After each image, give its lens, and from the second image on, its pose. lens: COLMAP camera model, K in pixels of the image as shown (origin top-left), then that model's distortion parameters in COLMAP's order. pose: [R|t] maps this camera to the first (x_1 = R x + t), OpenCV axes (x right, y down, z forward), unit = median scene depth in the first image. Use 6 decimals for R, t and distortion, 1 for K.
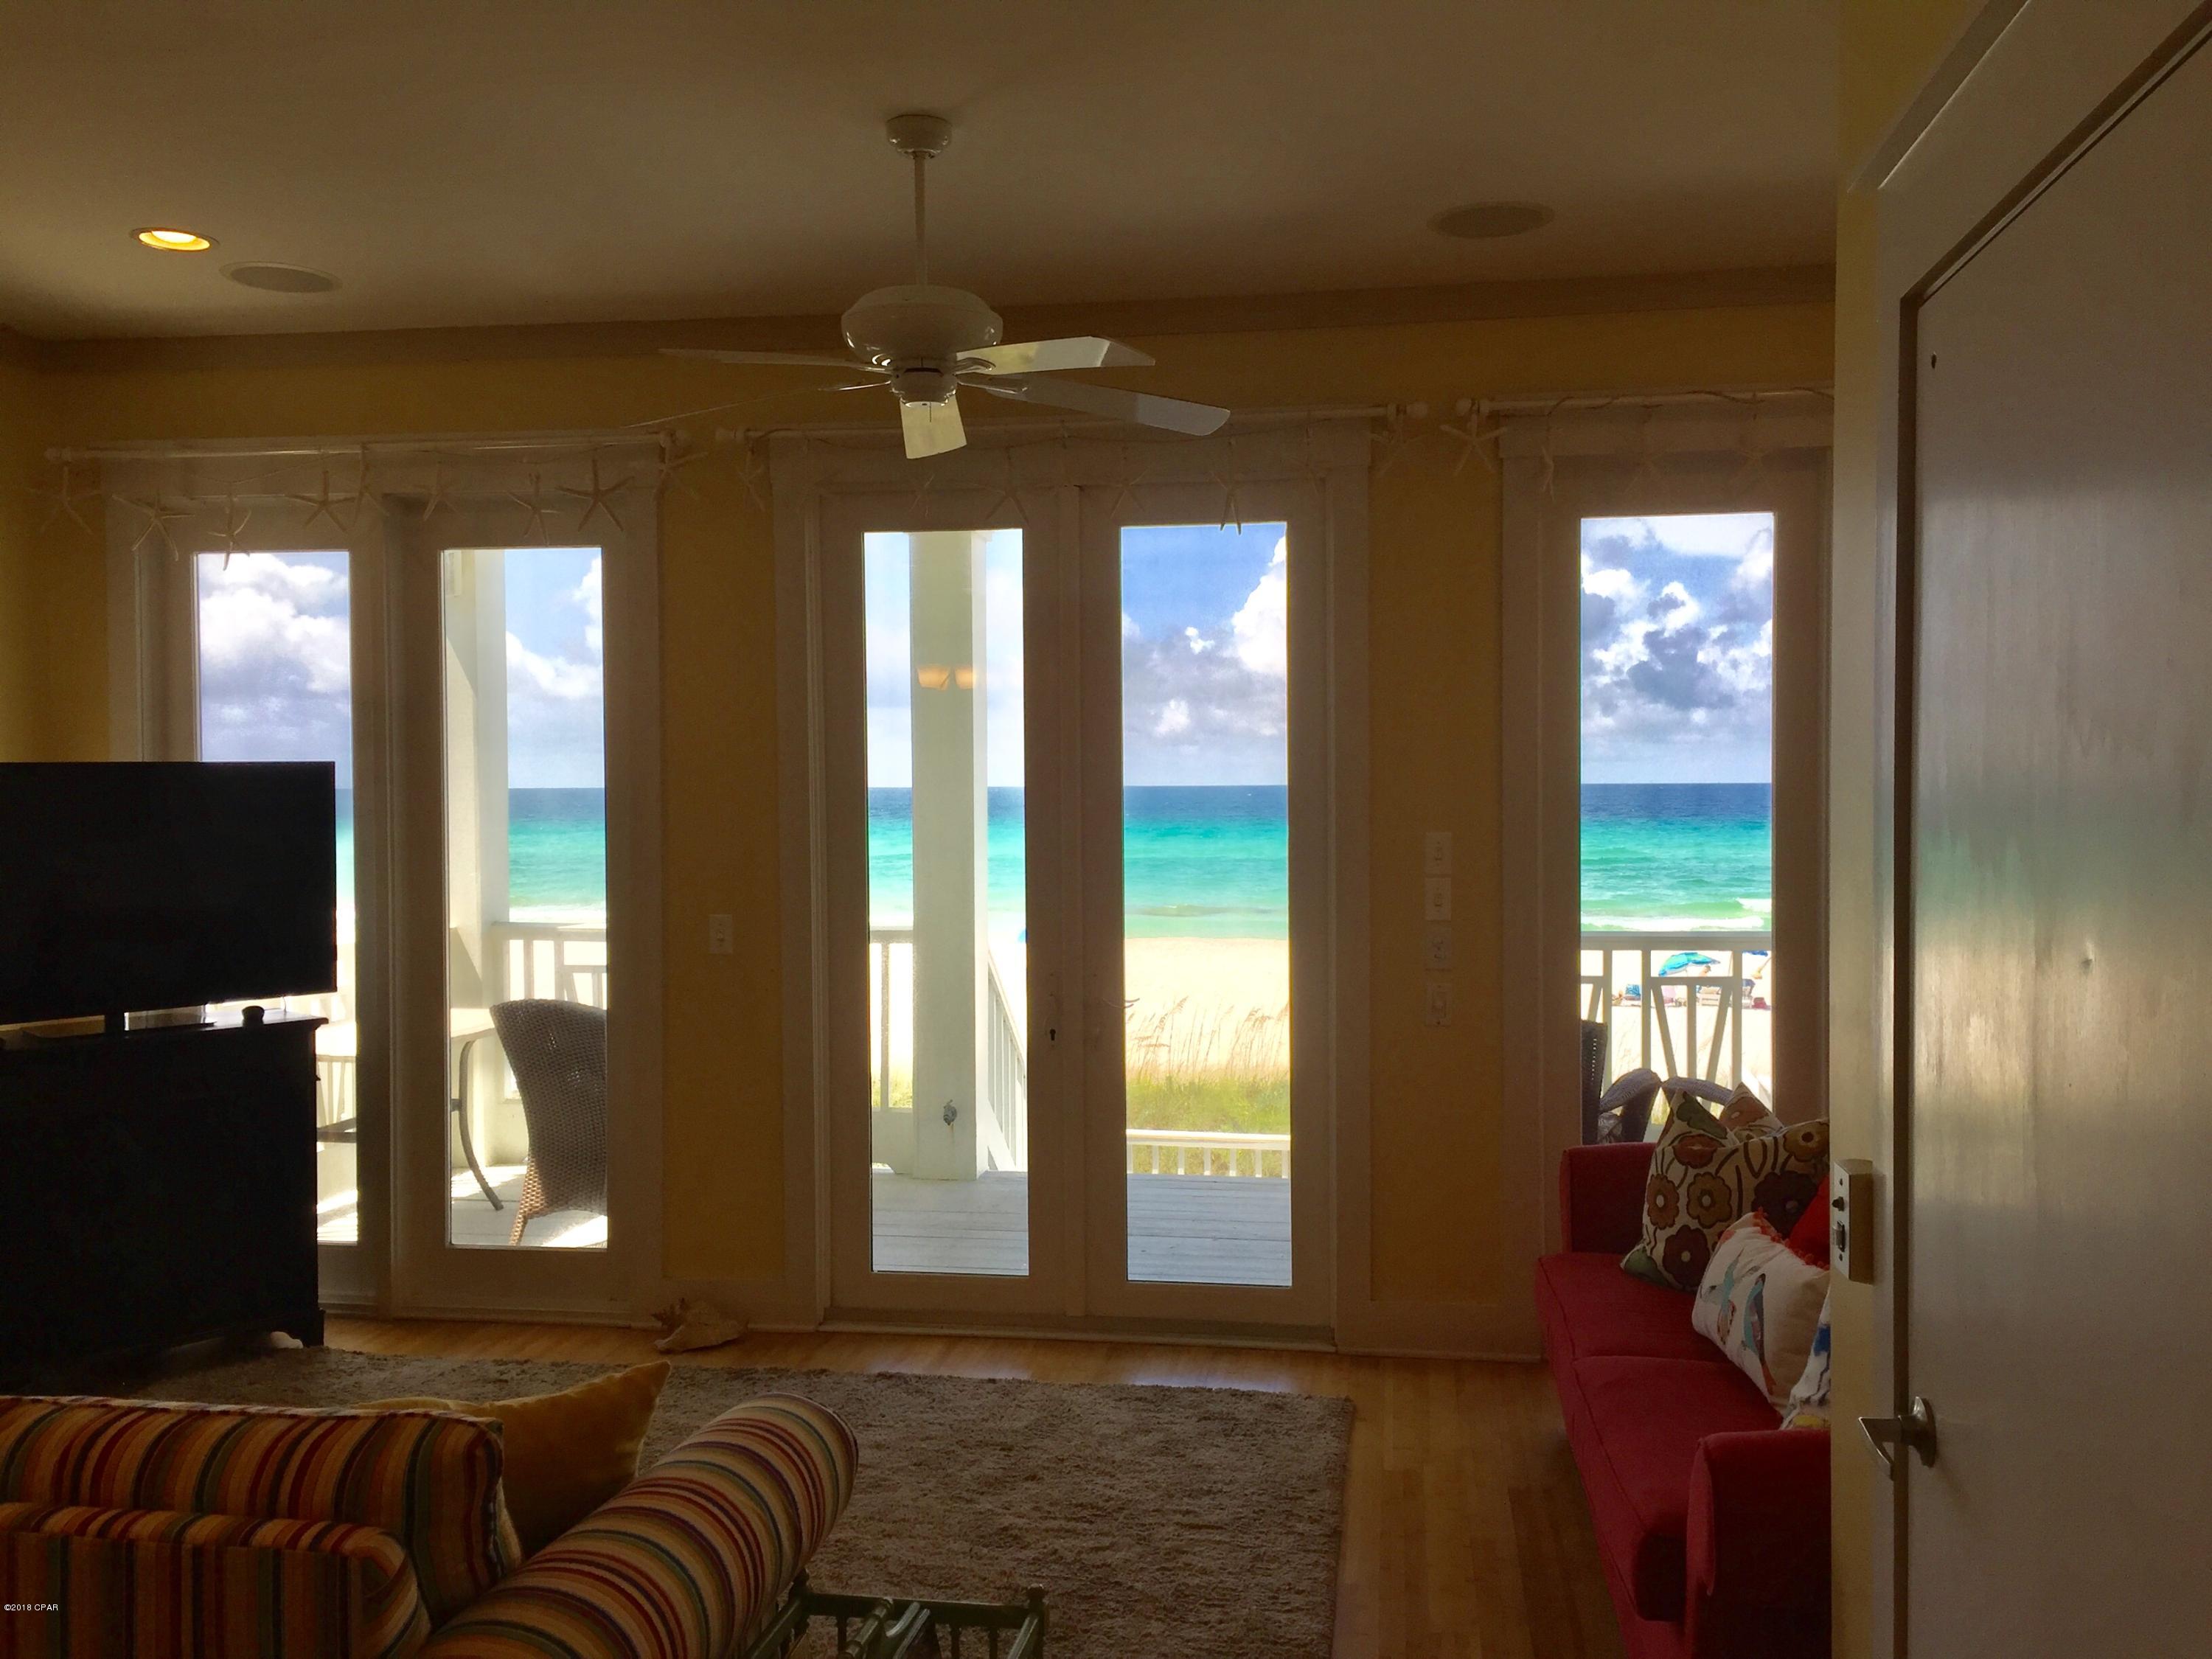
lens RADIAL K [[1886.5, 0, 1100.5], [0, 1886.5, 820.7], [0, 0, 1]] dist [0.094264, -0.124856]
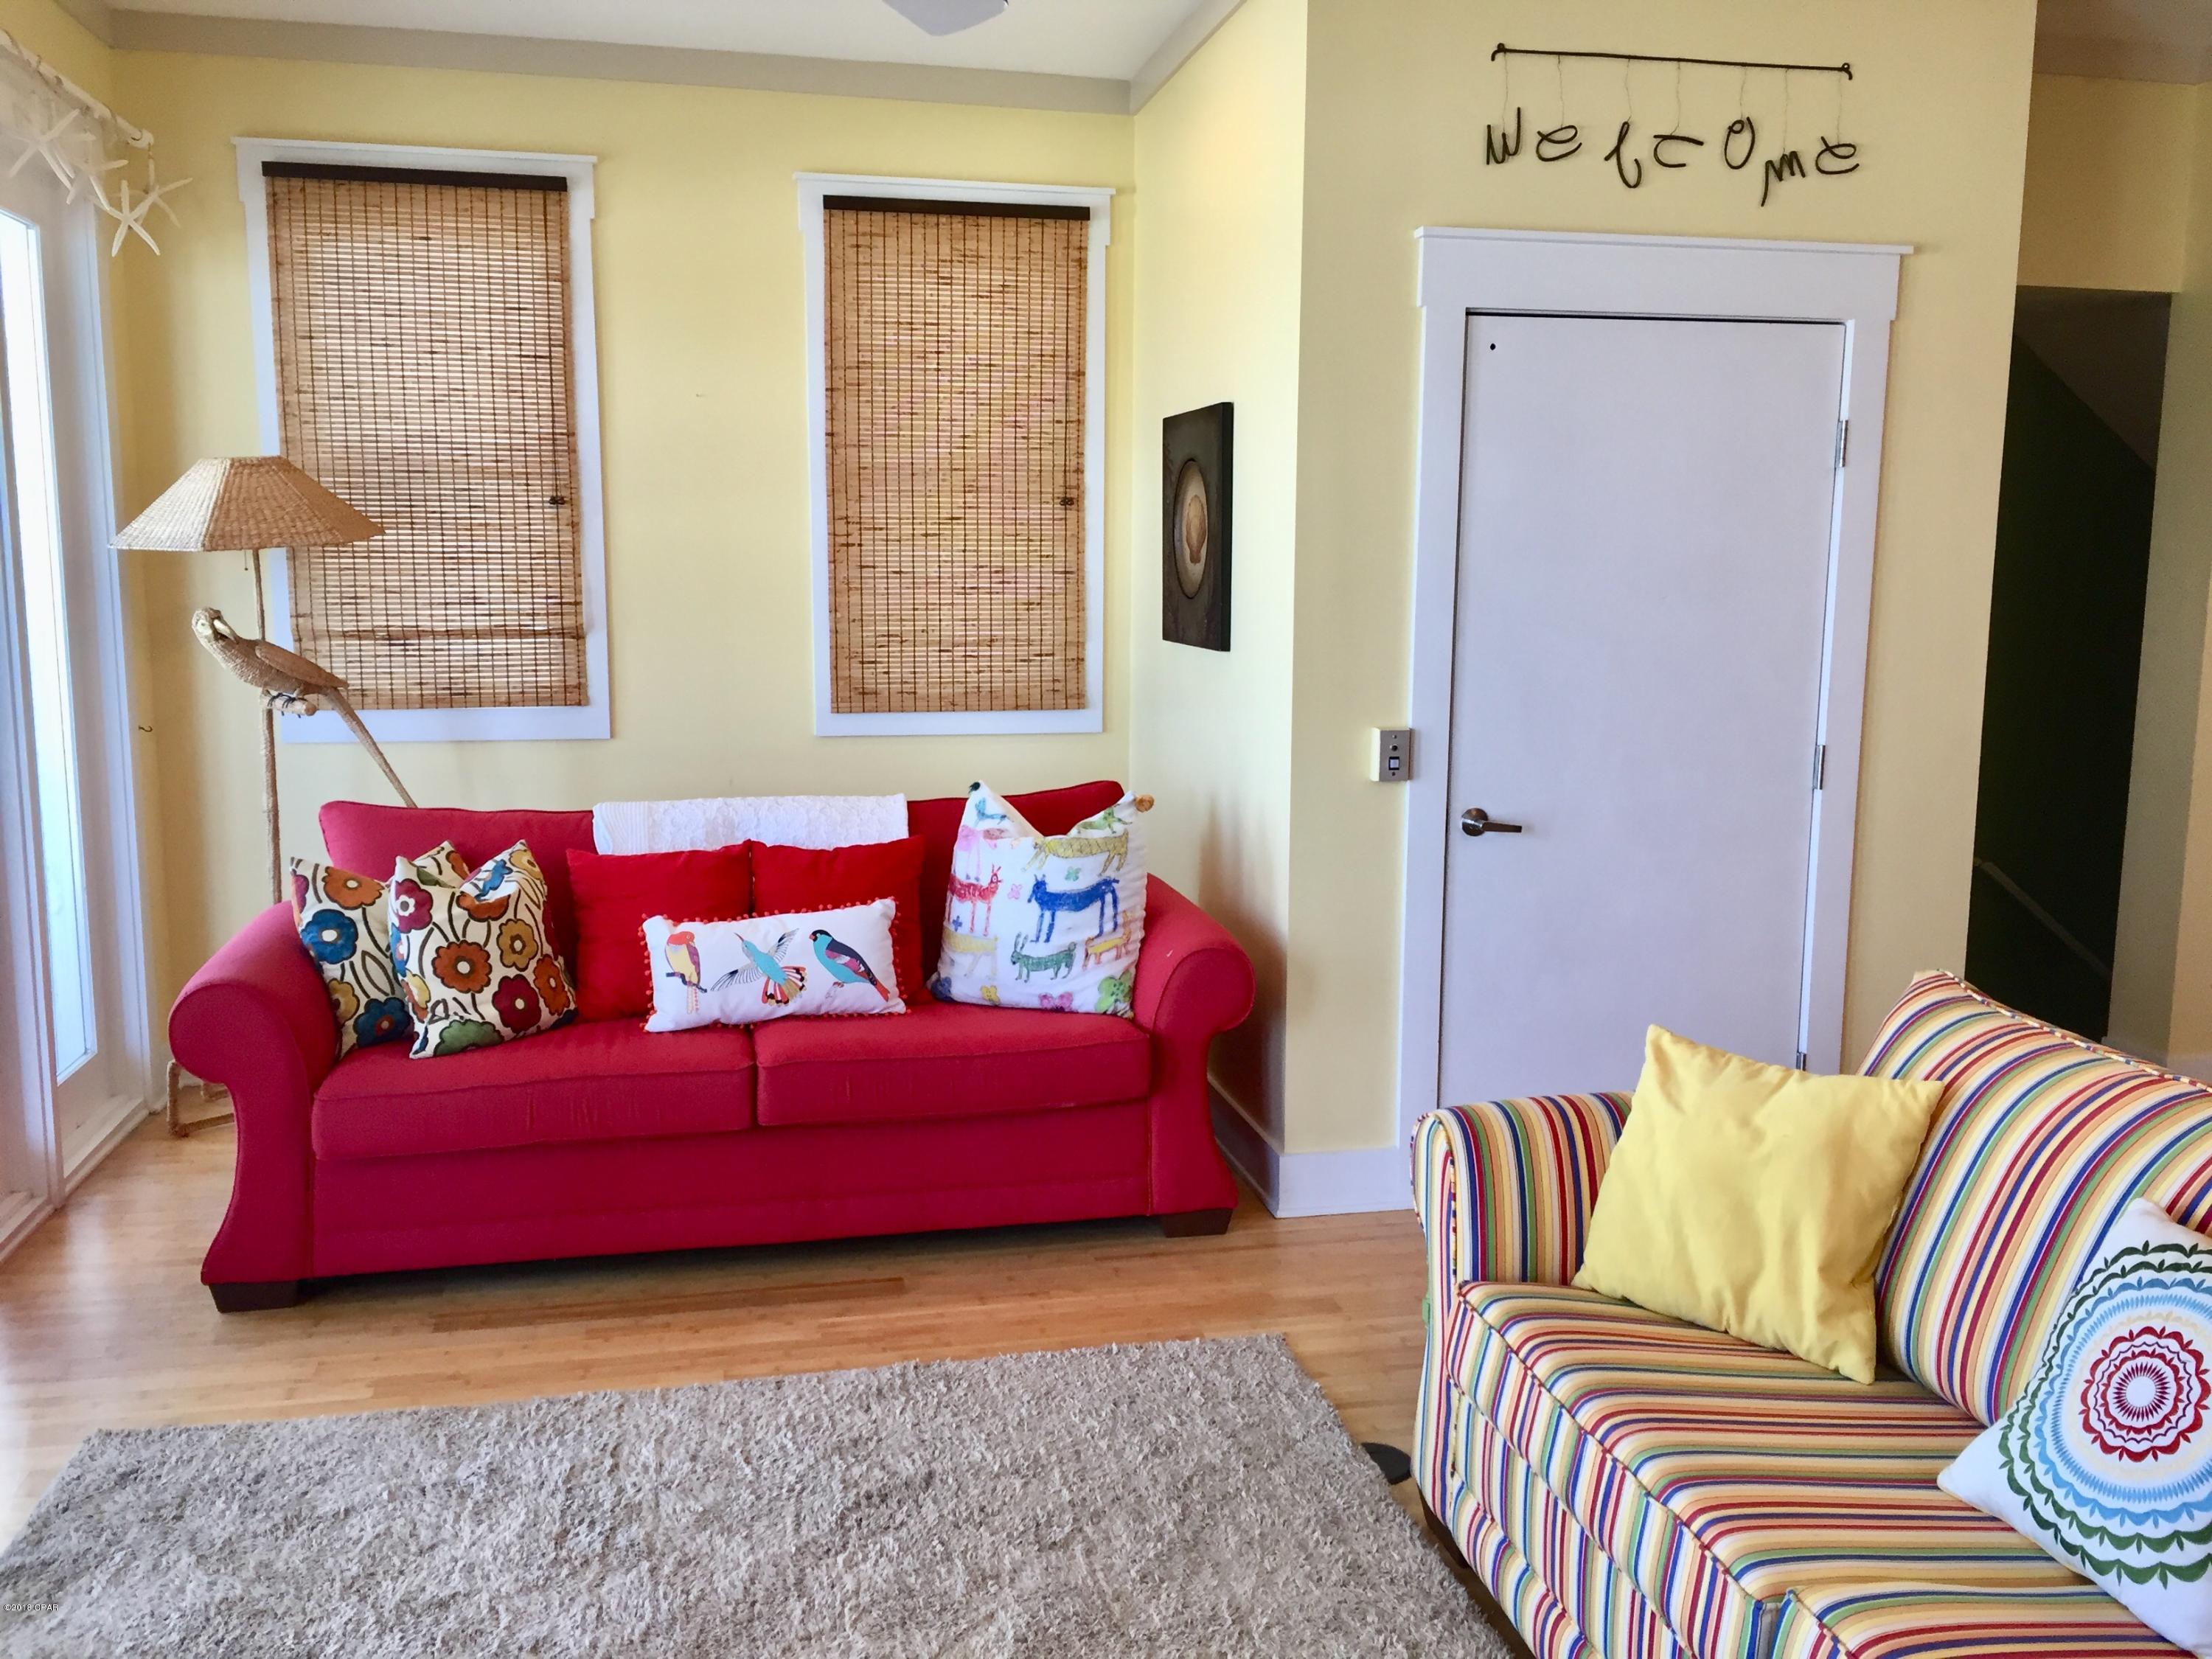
lens RADIAL K [[1886.5, 0, 1100.5], [0, 1886.5, 820.7], [0, 0, 1]] dist [0.094264, -0.124856]
pose [[-0.324398, -0.133736, 0.936419, -0.595464], [0.030340, 0.987975, 0.151610, -0.008507], [-0.945434, 0.077593, -0.316439, 0.842925]]
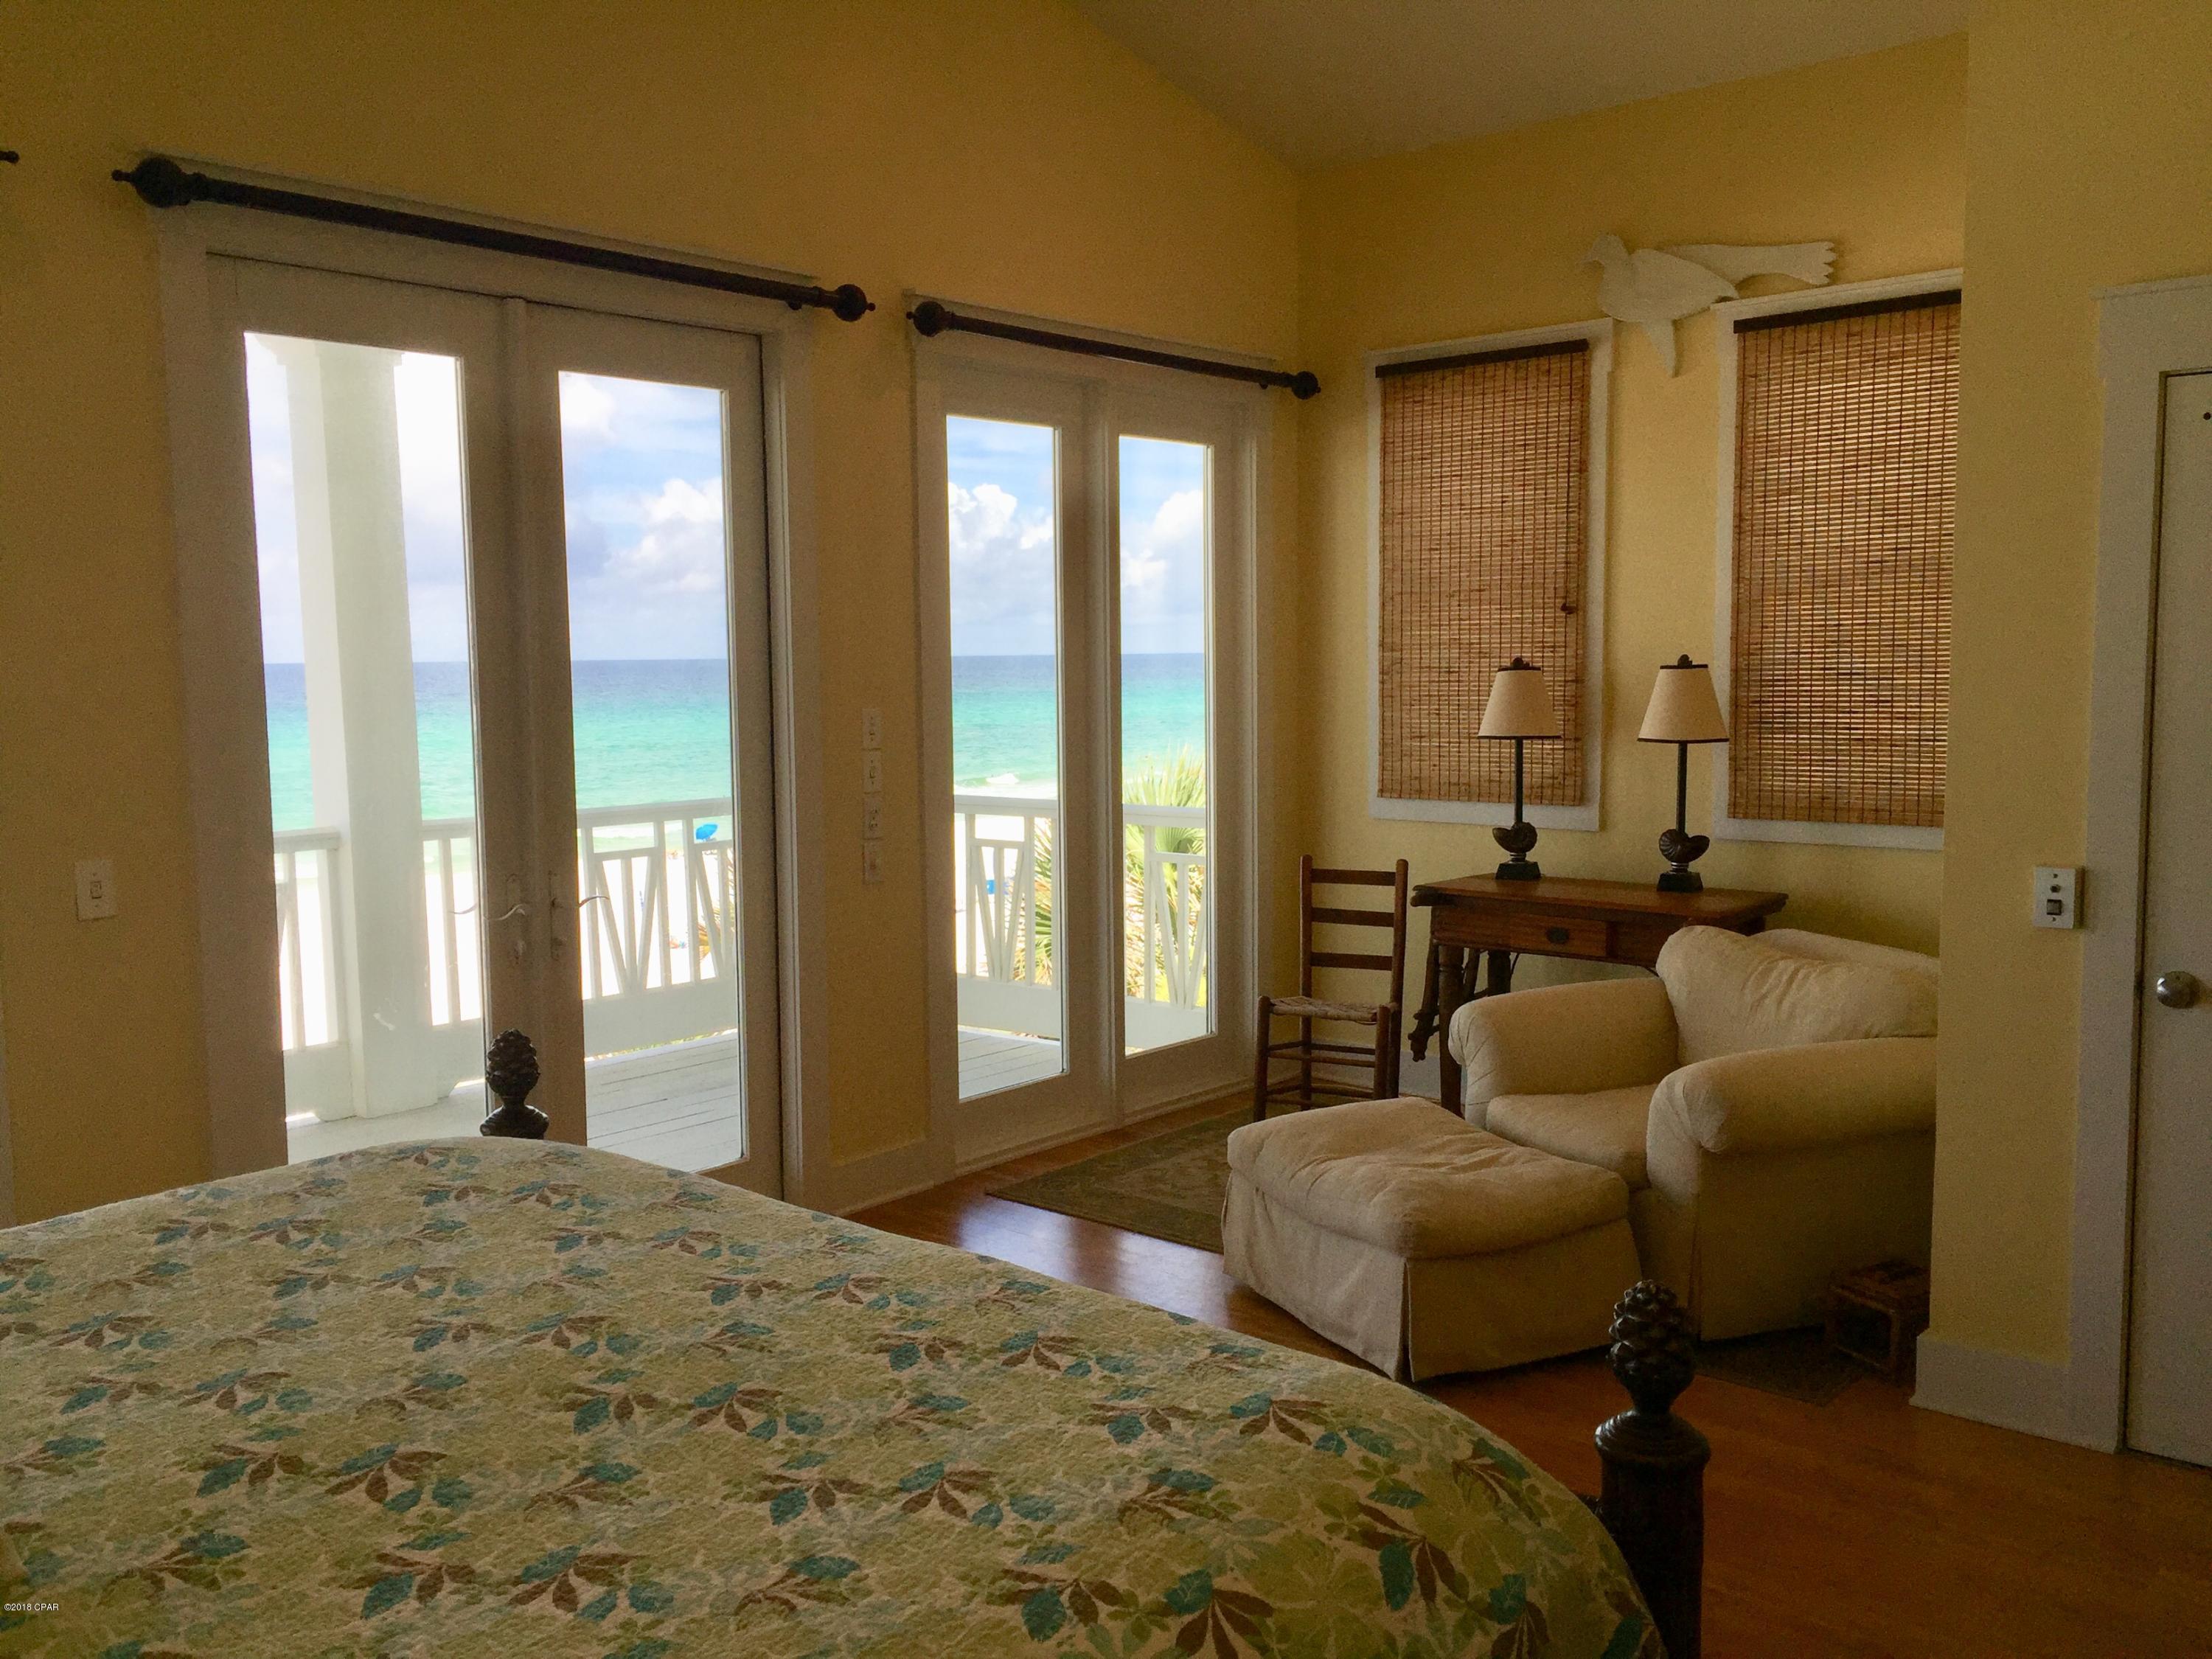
lens RADIAL K [[1886.5, 0, 1100.5], [0, 1886.5, 820.7], [0, 0, 1]] dist [0.094264, -0.124856]
pose [[0.561257, -0.069639, 0.824707, -0.652912], [0.030097, 0.997512, 0.063748, 0.010624], [-0.827095, -0.010958, 0.561956, 0.278656]]
